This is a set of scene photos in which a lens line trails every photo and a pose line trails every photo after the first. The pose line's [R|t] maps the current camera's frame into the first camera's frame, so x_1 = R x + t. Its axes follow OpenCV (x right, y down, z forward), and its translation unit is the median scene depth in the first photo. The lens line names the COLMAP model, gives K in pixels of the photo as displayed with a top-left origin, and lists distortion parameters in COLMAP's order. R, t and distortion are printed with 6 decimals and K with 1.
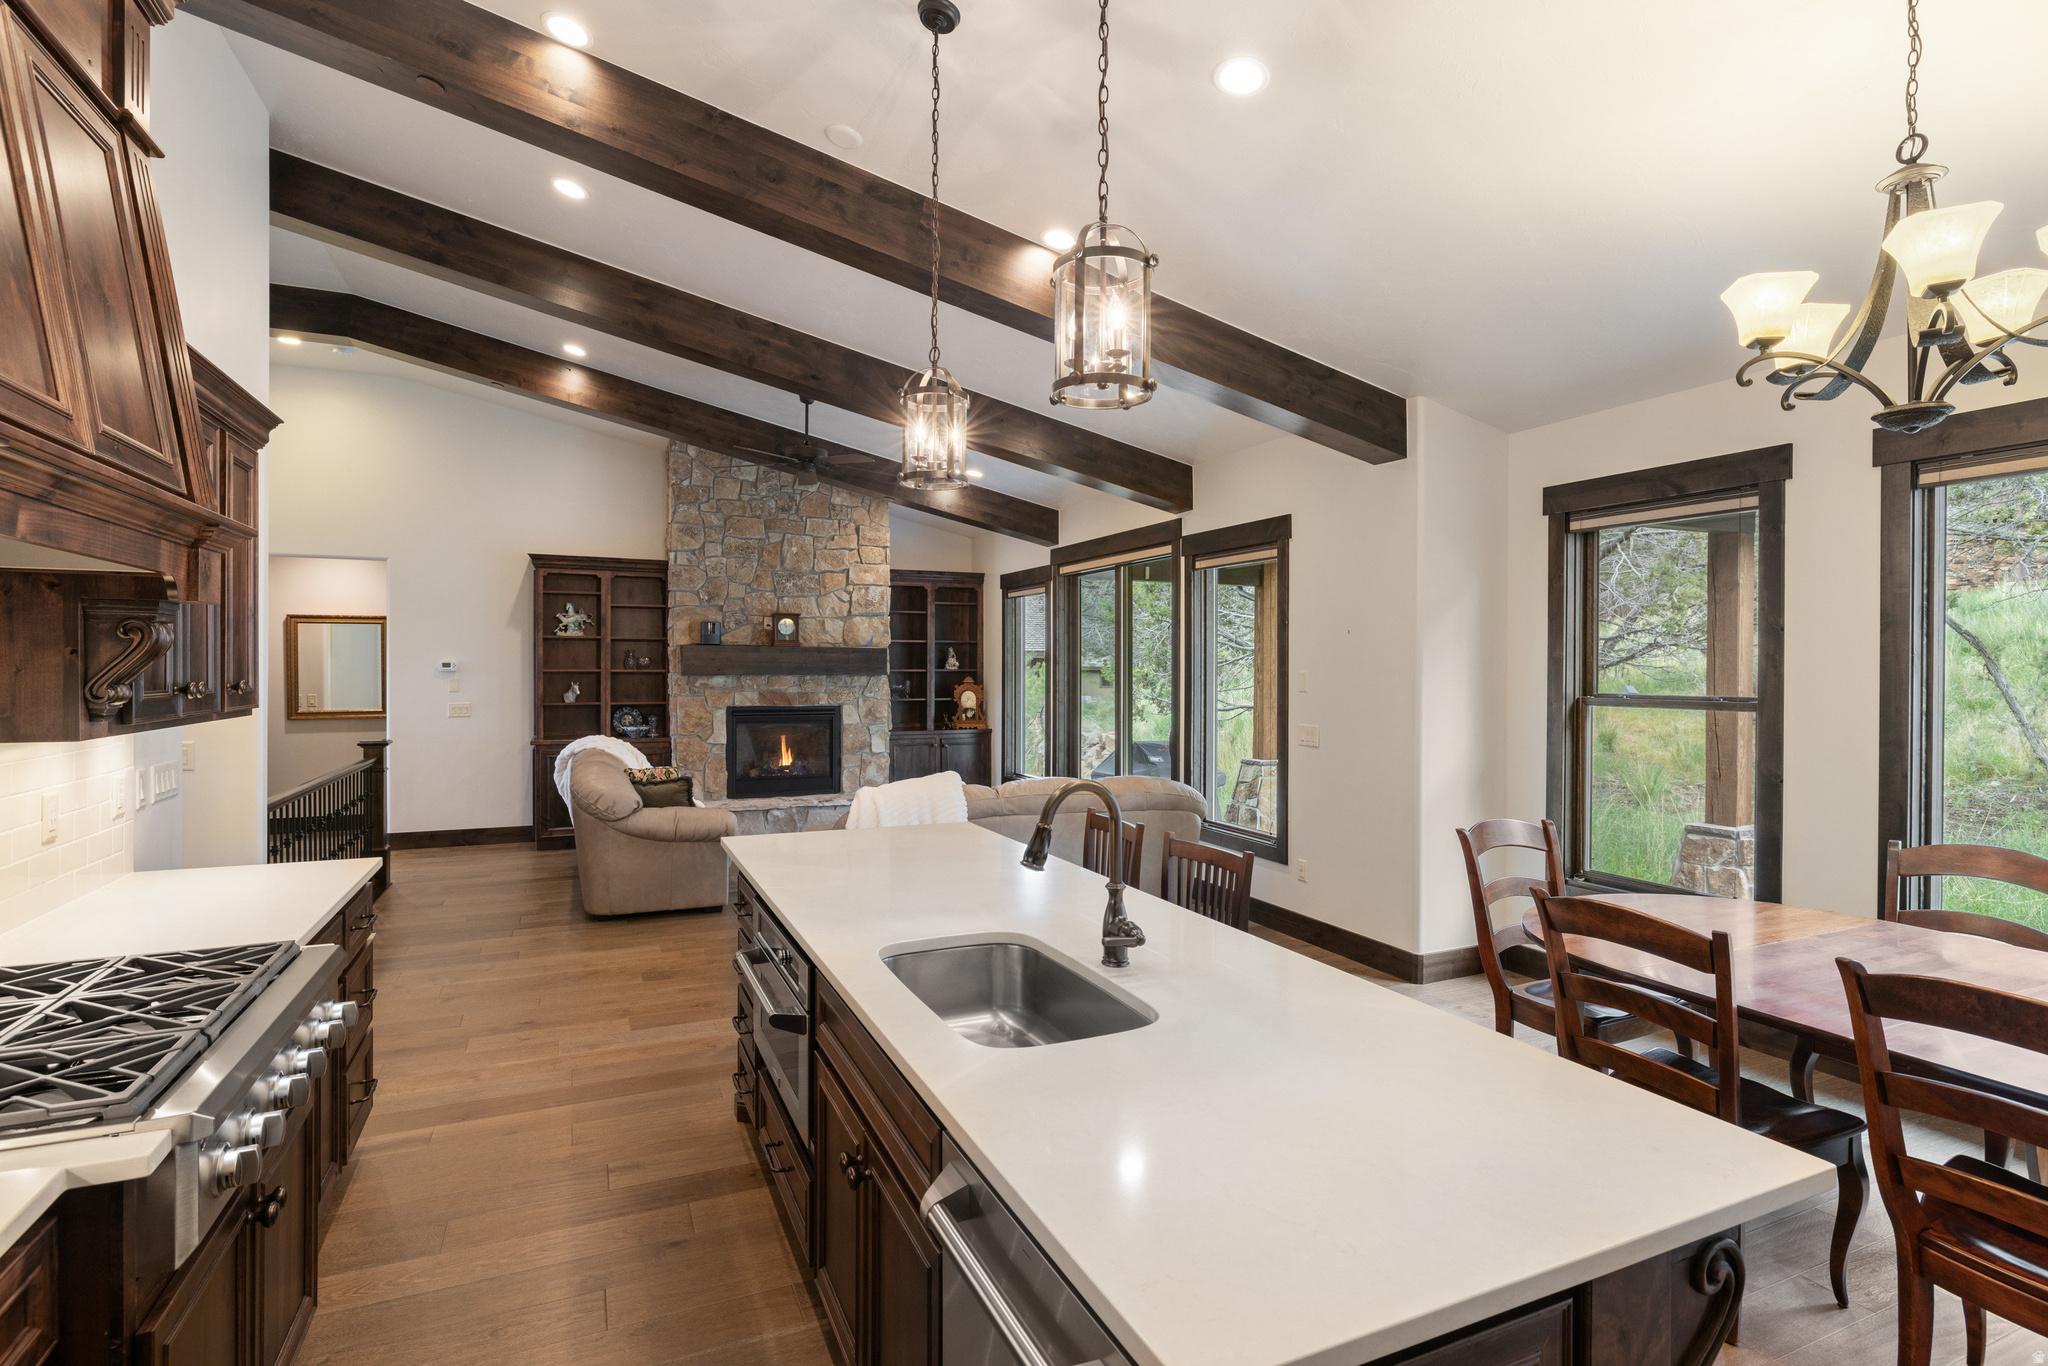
lens RADIAL K [[986.4, 0, 1002.7], [0, 986.4, 677.7], [0, 0, 1]] dist [-0.015943, -0.000043]
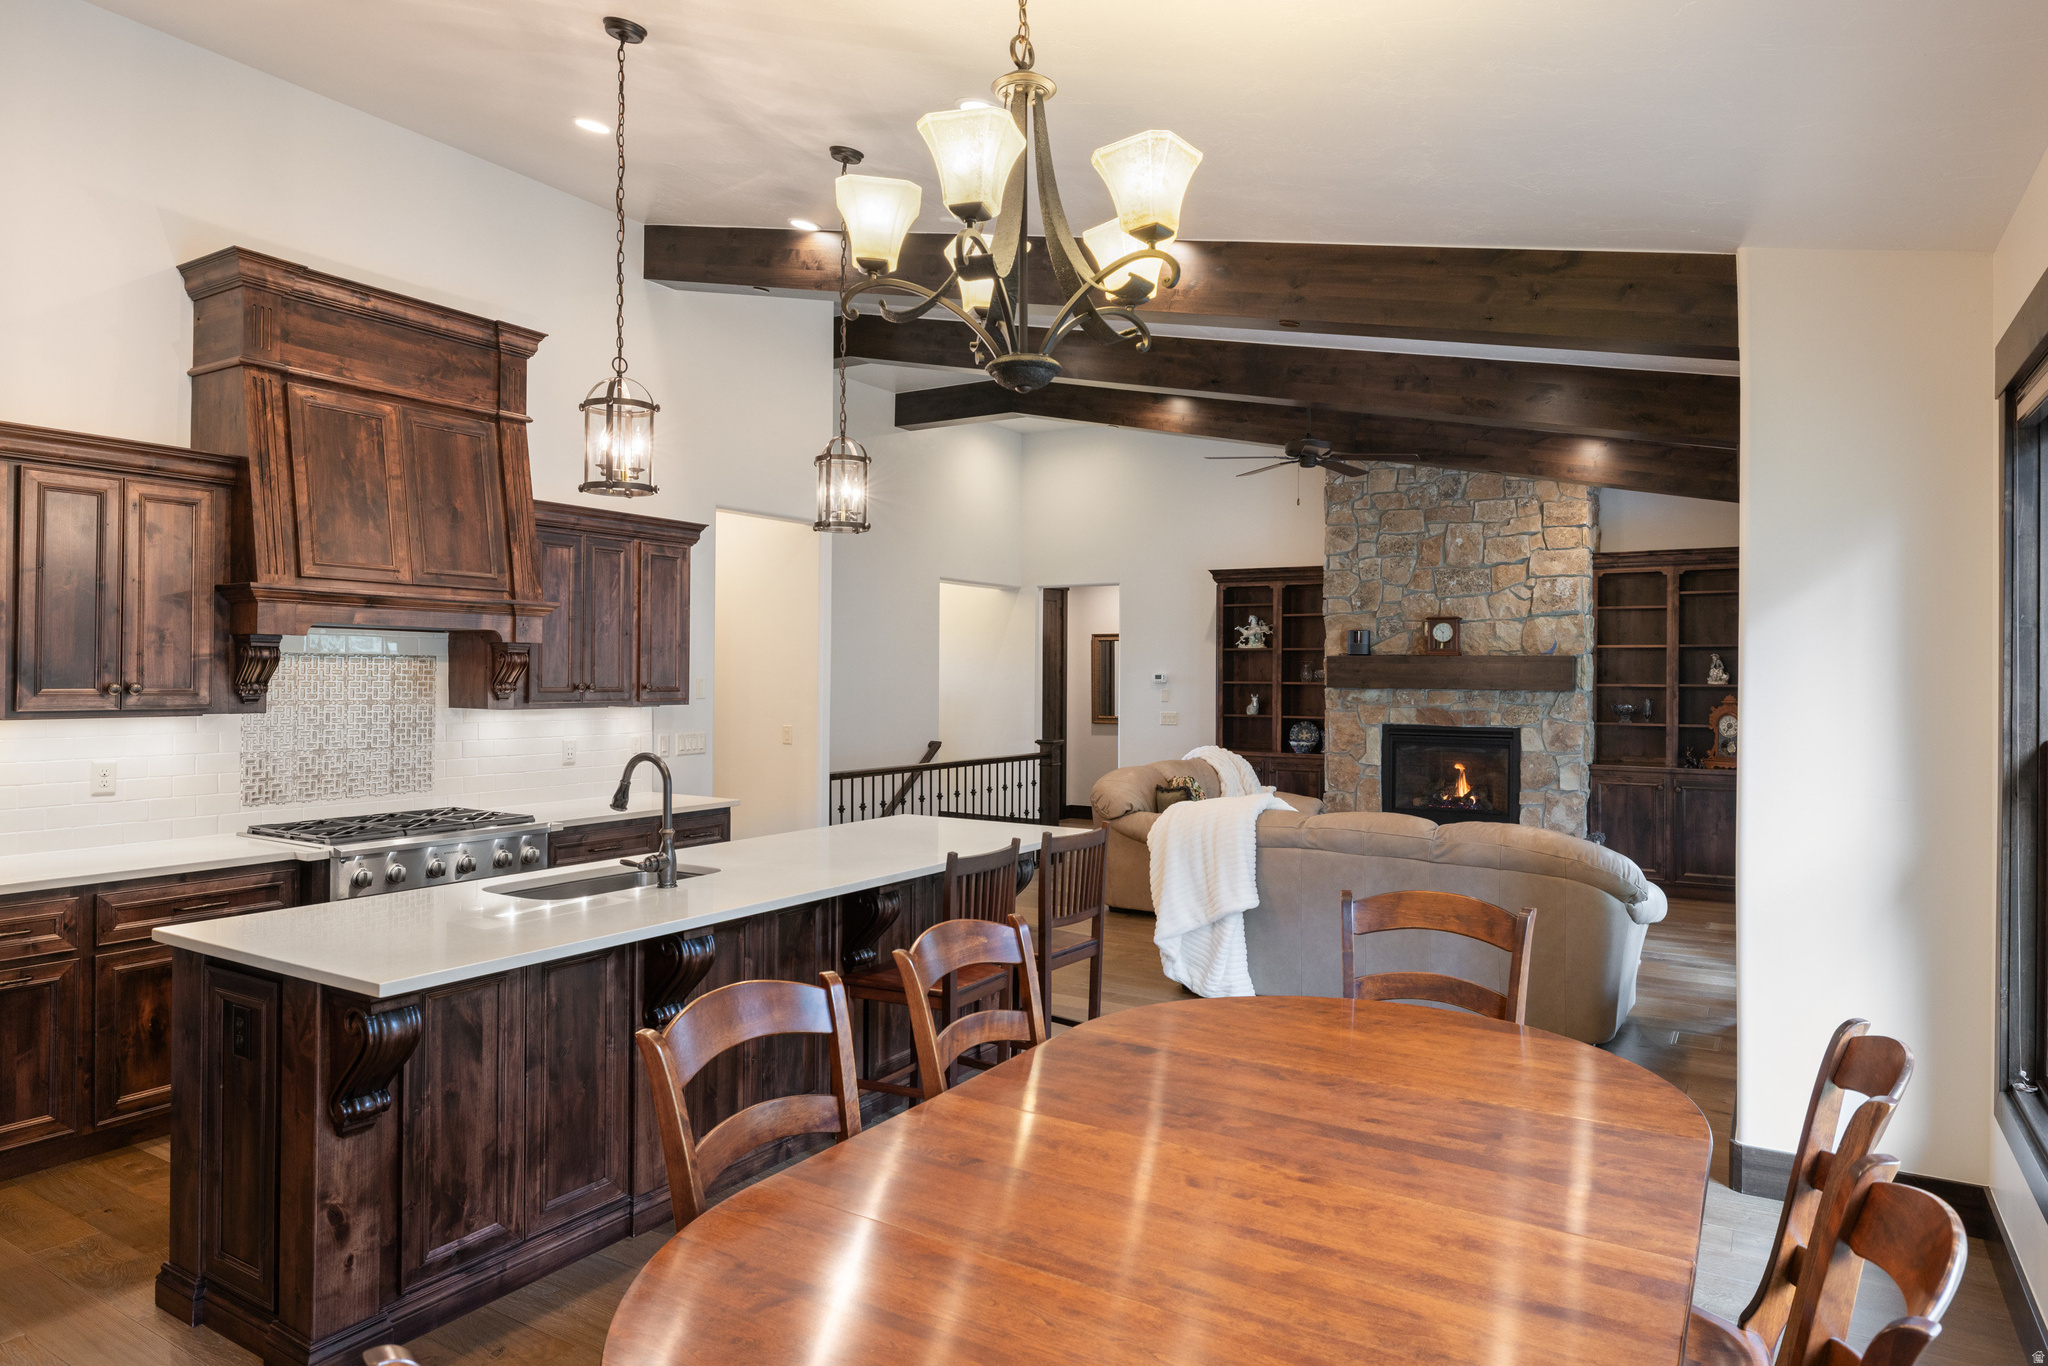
lens RADIAL K [[1201.1, 0, 1013.1], [0, 1201.1, 673.0], [0, 0, 1]] dist [-0.007398, 0.000505]
pose [[0.563634, -0.001155, -0.826024, 0.427109], [-0.012689, 0.999869, -0.010056, -0.001774], [0.825927, 0.016149, 0.563545, 0.106992]]
